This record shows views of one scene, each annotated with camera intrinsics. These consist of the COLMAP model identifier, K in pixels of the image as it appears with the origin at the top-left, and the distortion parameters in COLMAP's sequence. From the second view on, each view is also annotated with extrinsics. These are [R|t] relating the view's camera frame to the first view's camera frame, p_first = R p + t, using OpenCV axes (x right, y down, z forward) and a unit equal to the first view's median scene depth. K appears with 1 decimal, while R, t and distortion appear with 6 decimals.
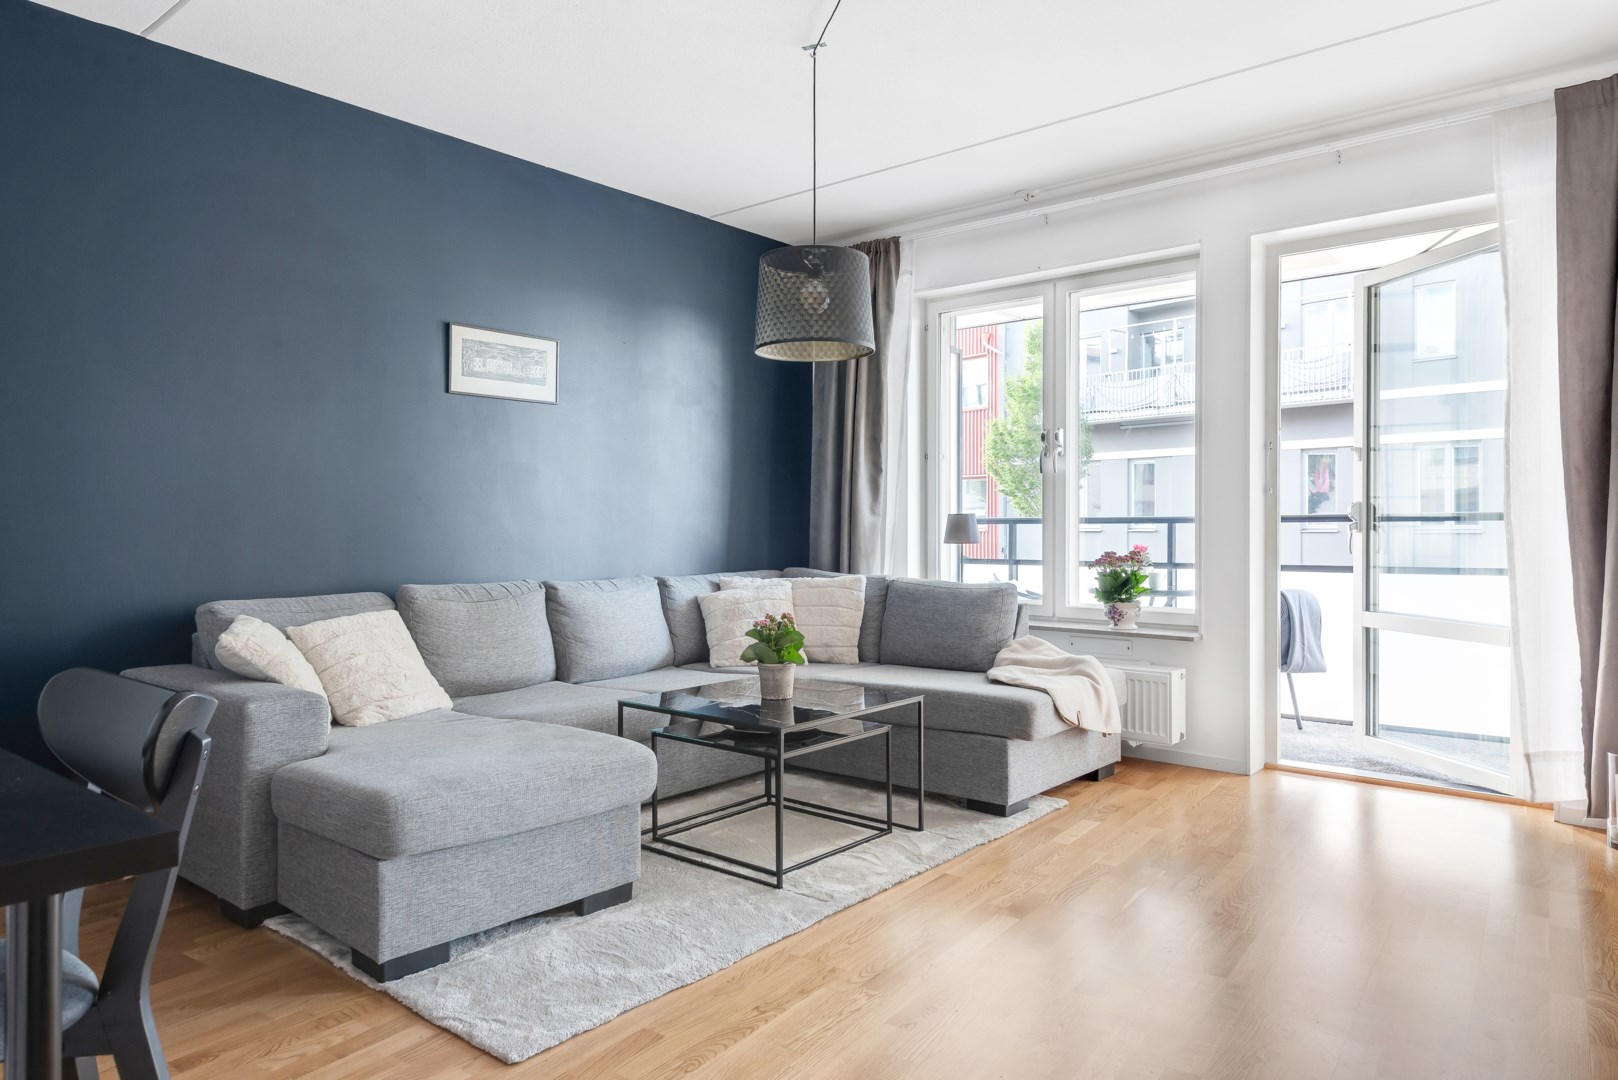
lens RADIAL K [[1046.5, 0, 810.4], [0, 1046.5, 515.0], [0, 0, 1]] dist [0.002084, 0.000143]
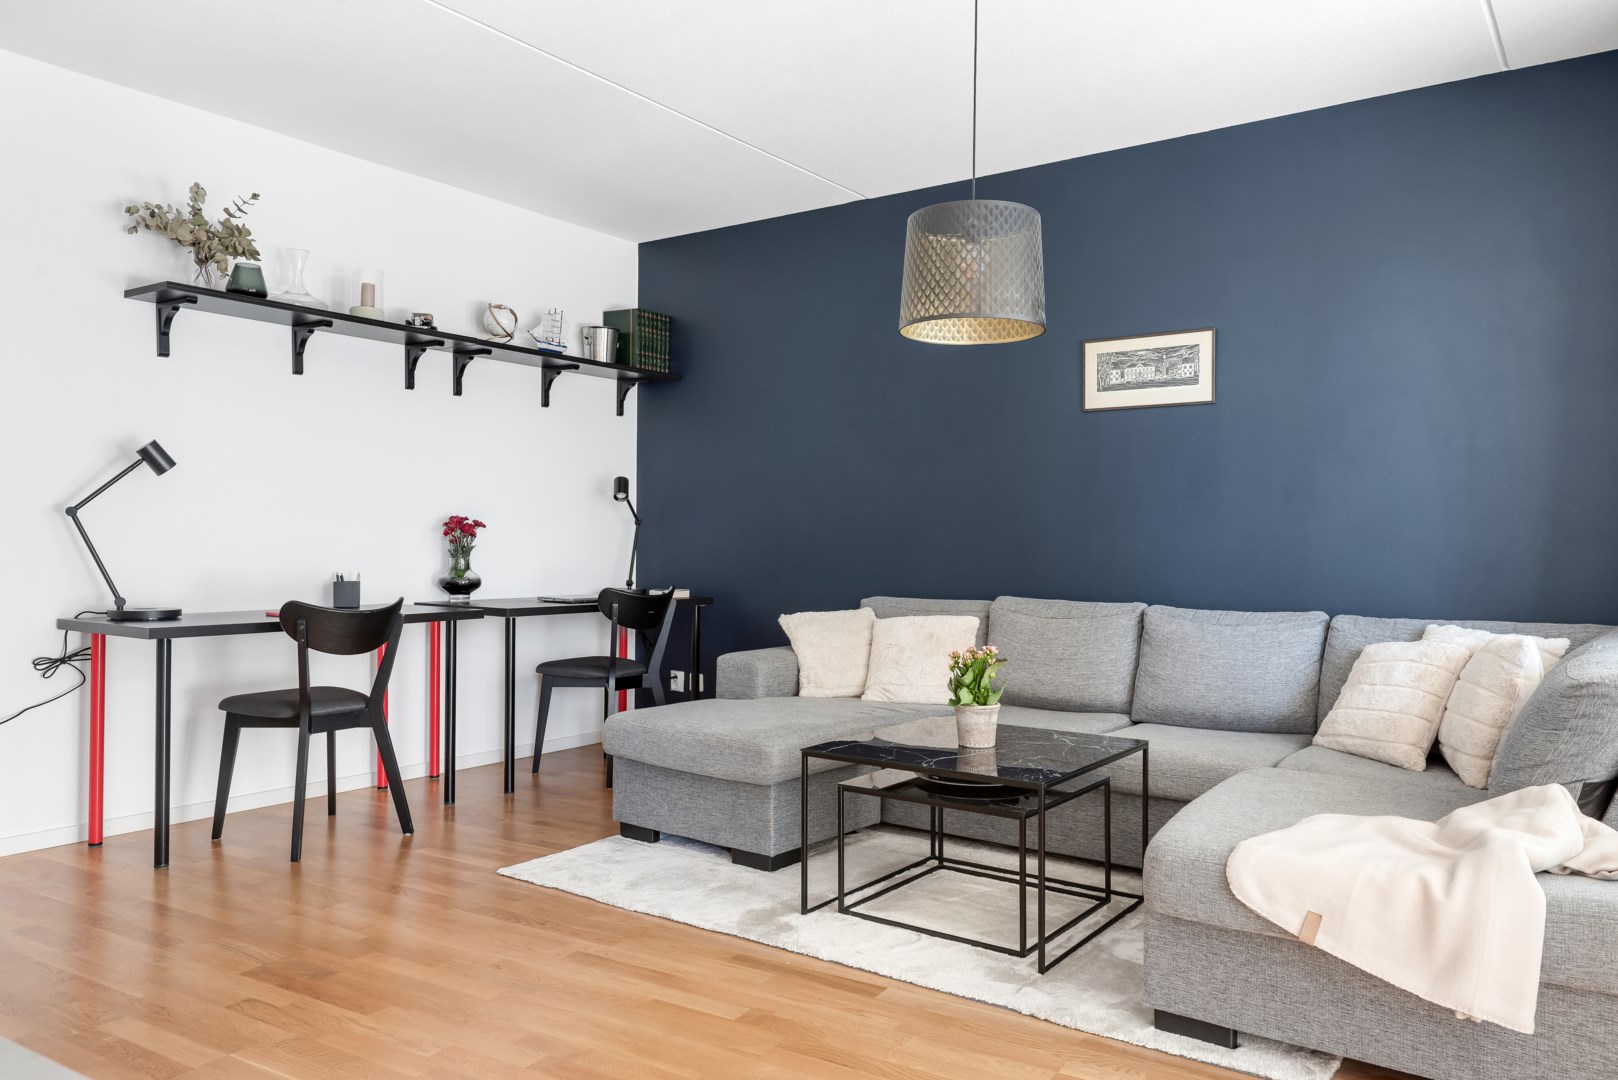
lens RADIAL K [[1119.2, 0, 809.0], [0, 1119.2, 540.0], [0, 0, 1]] dist [-0.001445, -0.000105]
pose [[0.060416, -0.001592, -0.998172, 0.711461], [-0.001902, 0.999997, -0.001710, 0.009364], [0.998171, 0.002002, 0.060413, 0.669592]]
